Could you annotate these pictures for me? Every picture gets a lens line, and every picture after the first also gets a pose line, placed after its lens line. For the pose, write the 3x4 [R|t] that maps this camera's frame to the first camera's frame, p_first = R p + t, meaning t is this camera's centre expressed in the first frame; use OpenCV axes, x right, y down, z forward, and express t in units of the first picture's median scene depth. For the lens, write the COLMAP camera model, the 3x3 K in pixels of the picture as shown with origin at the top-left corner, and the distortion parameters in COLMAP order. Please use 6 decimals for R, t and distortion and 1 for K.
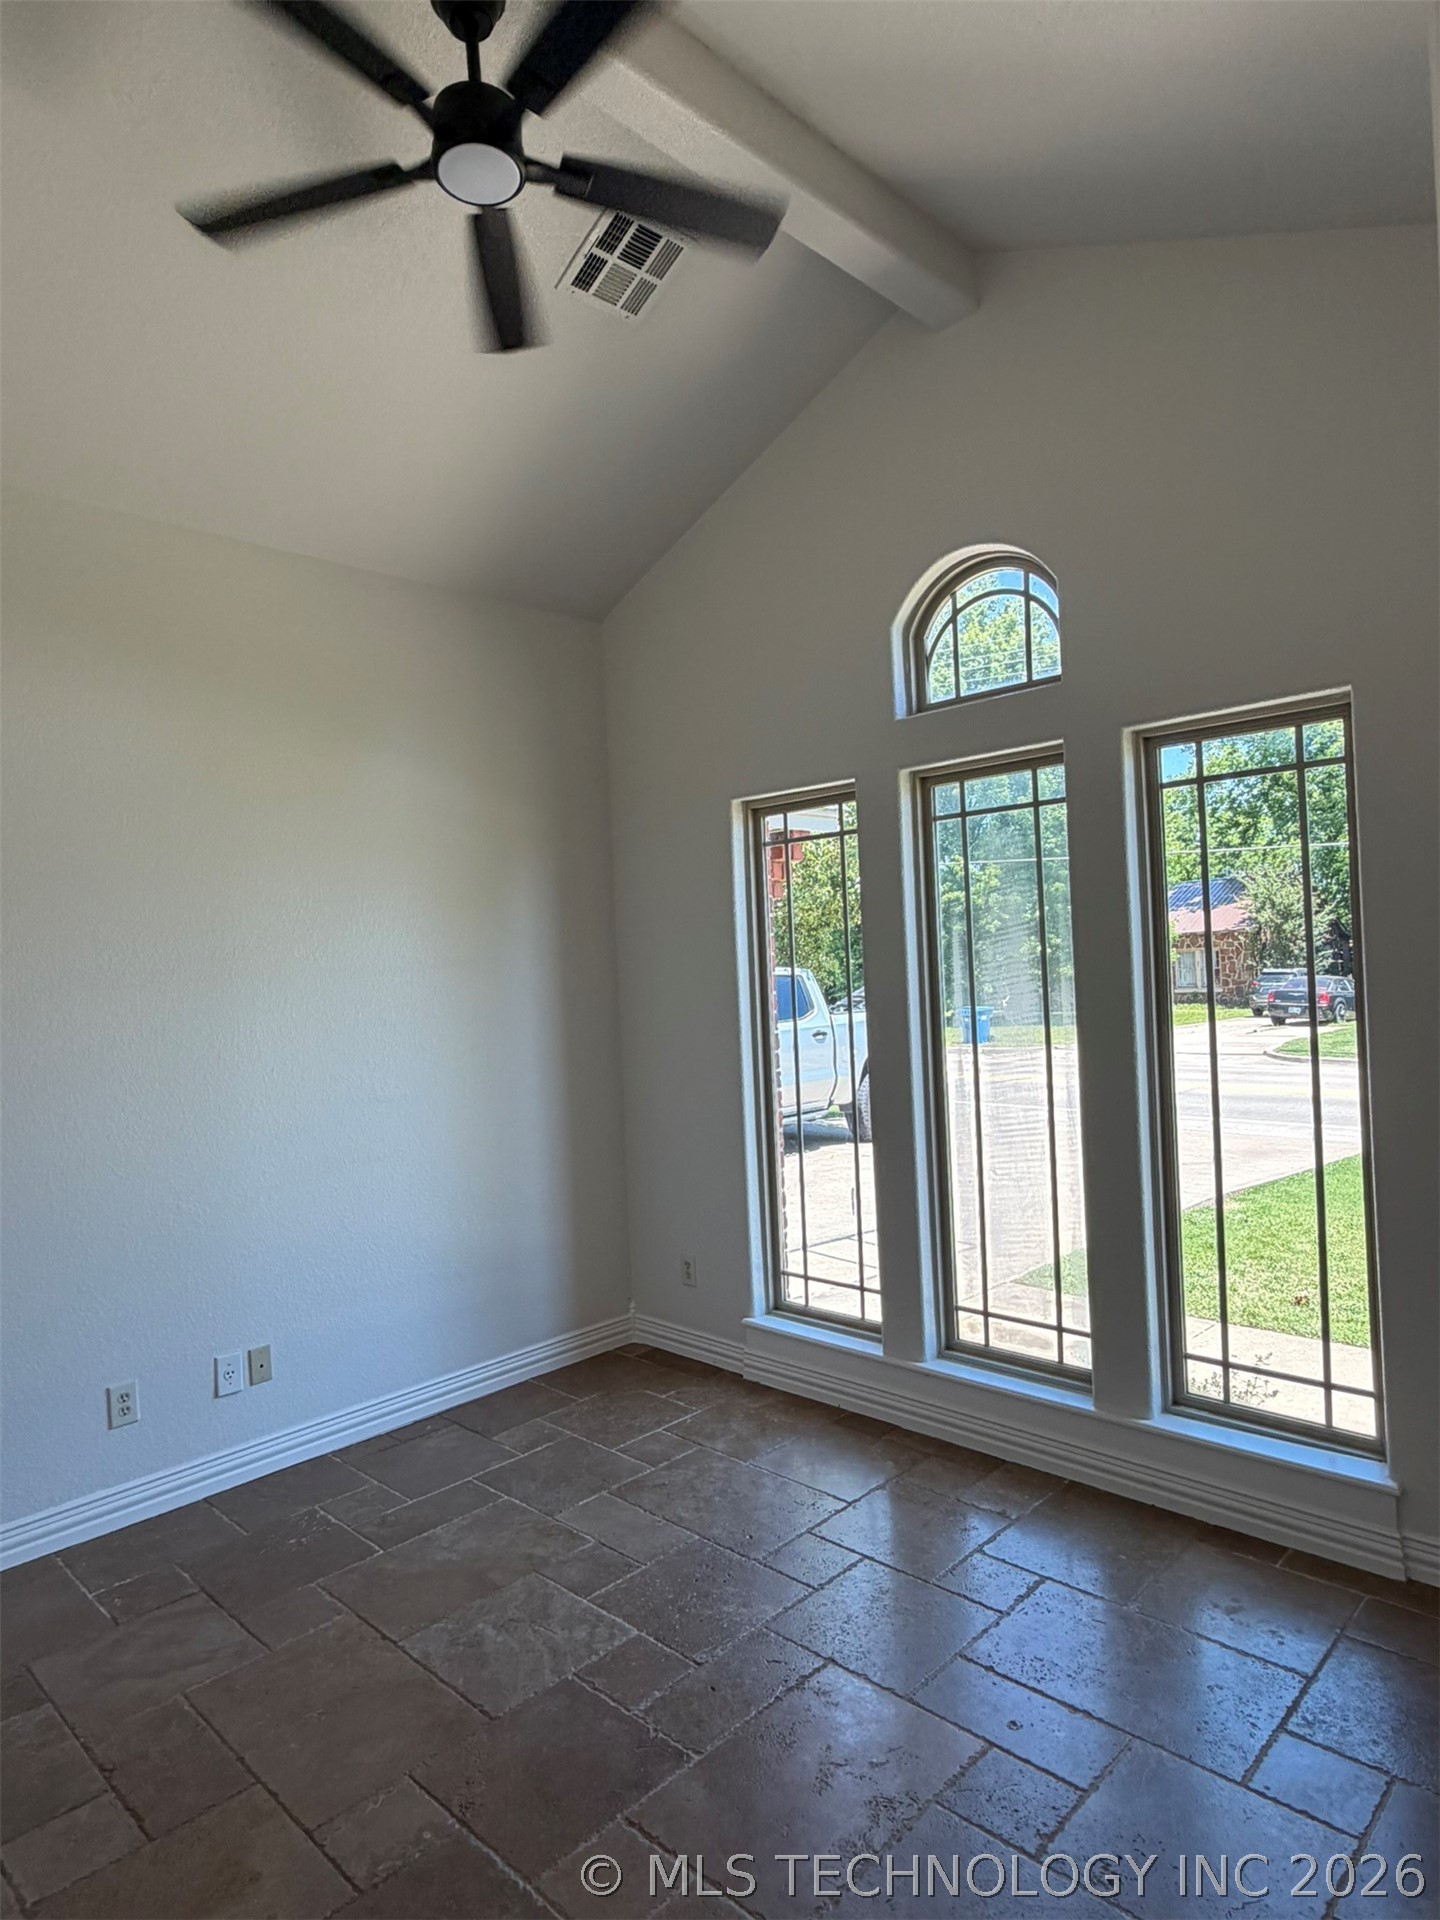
lens RADIAL K [[1134.6, 0, 729.0], [0, 1134.6, 959.6], [0, 0, 1]] dist [0.001618, -0.002009]
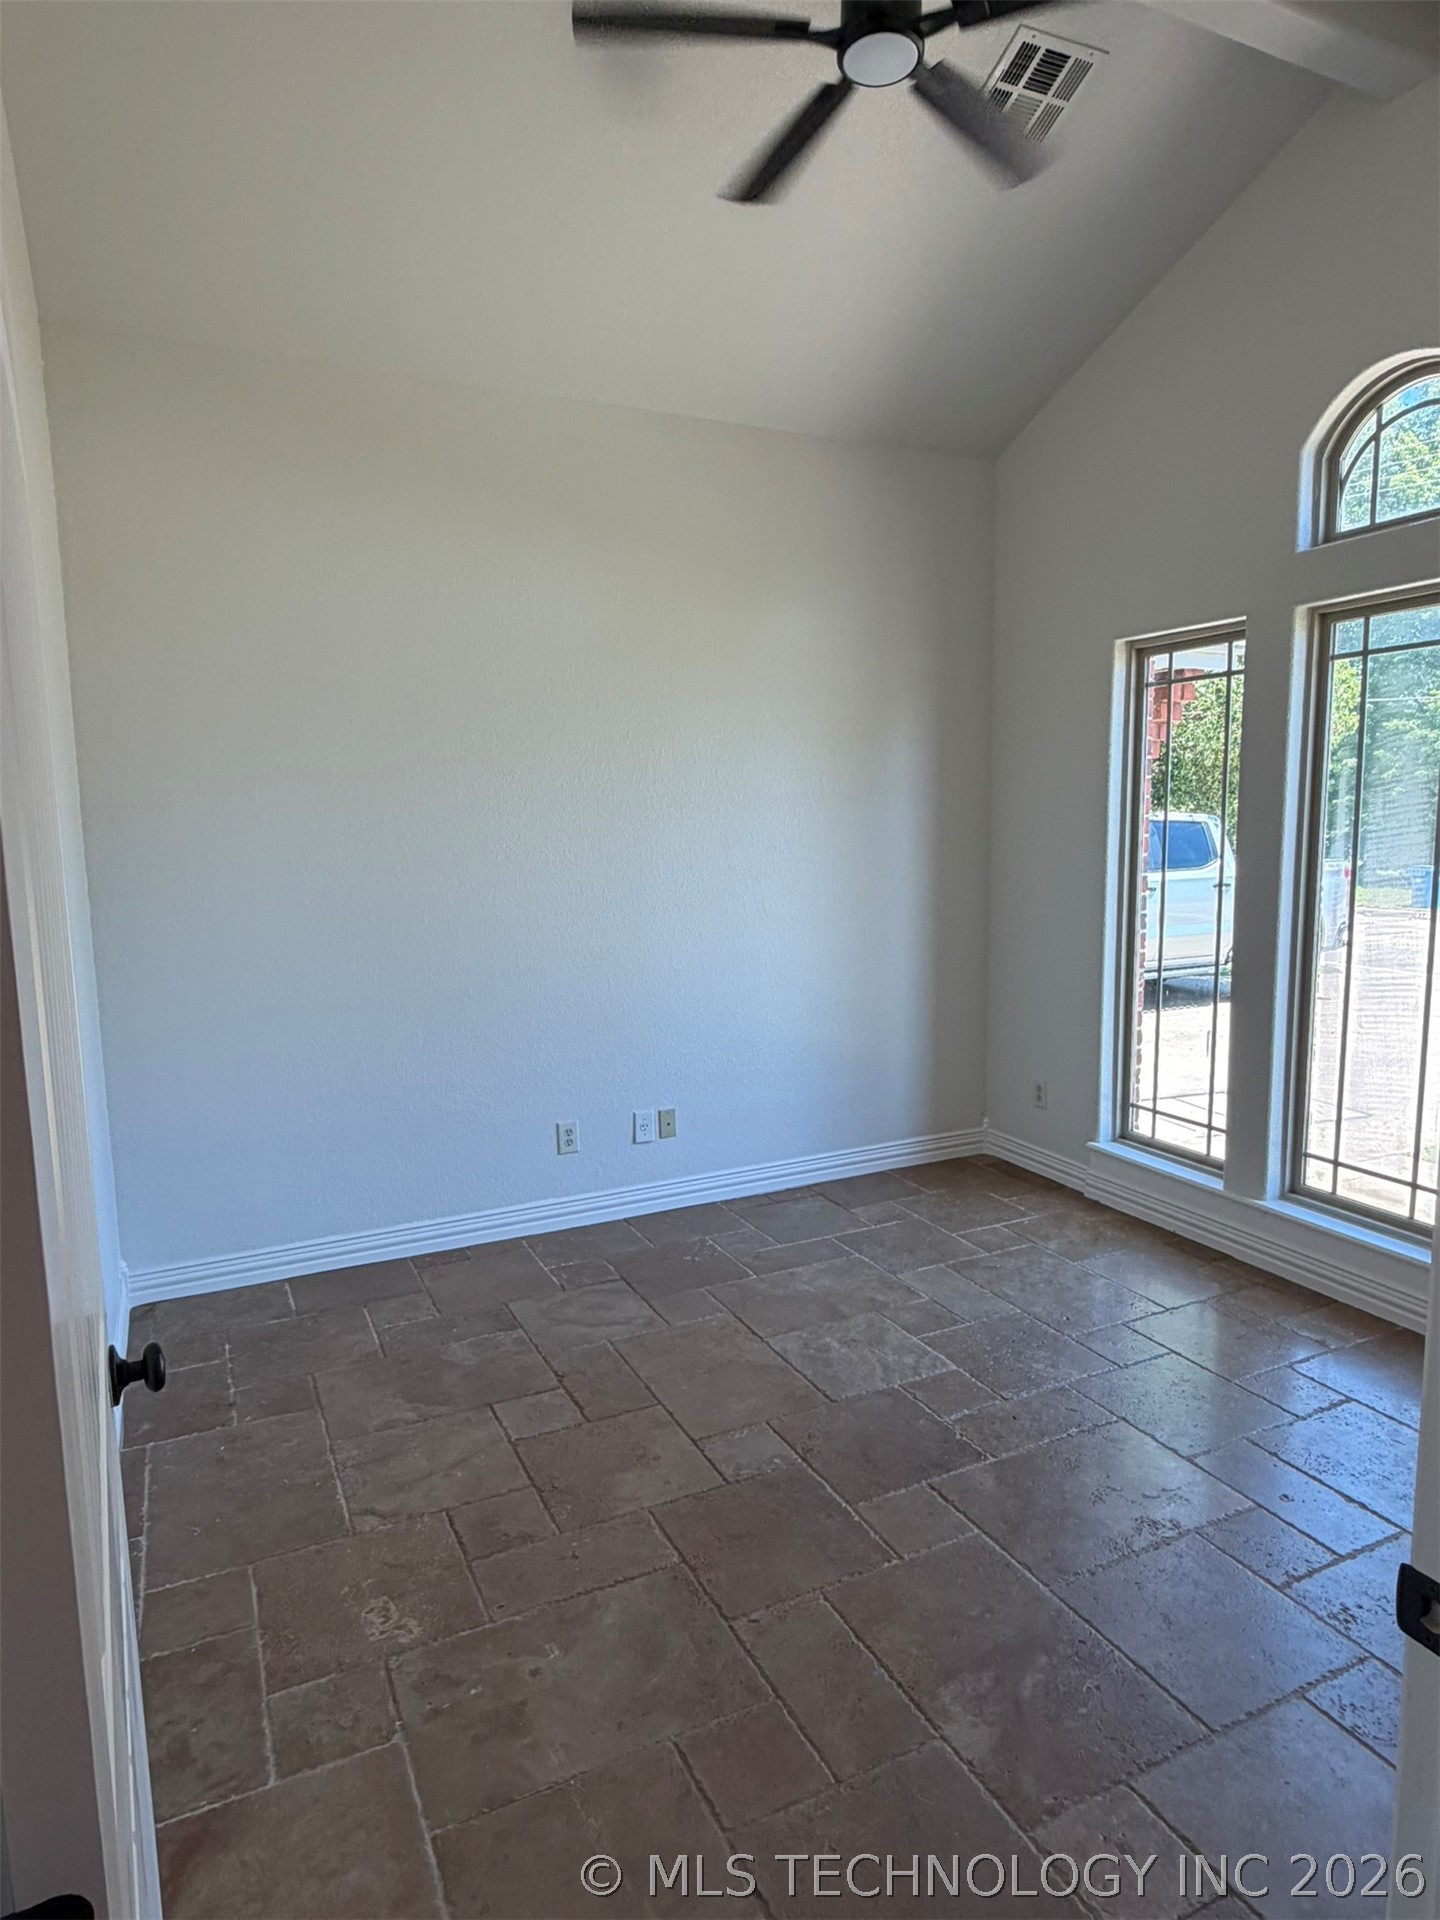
lens RADIAL K [[1134.6, 0, 713.9], [0, 1134.6, 944.7], [0, 0, 1]] dist [0.001618, -0.002009]
pose [[0.936377, 0.072069, -0.343519, 0.043412], [-0.027775, 0.990839, 0.132165, 0.003658], [0.349897, -0.114215, 0.929800, -0.105864]]
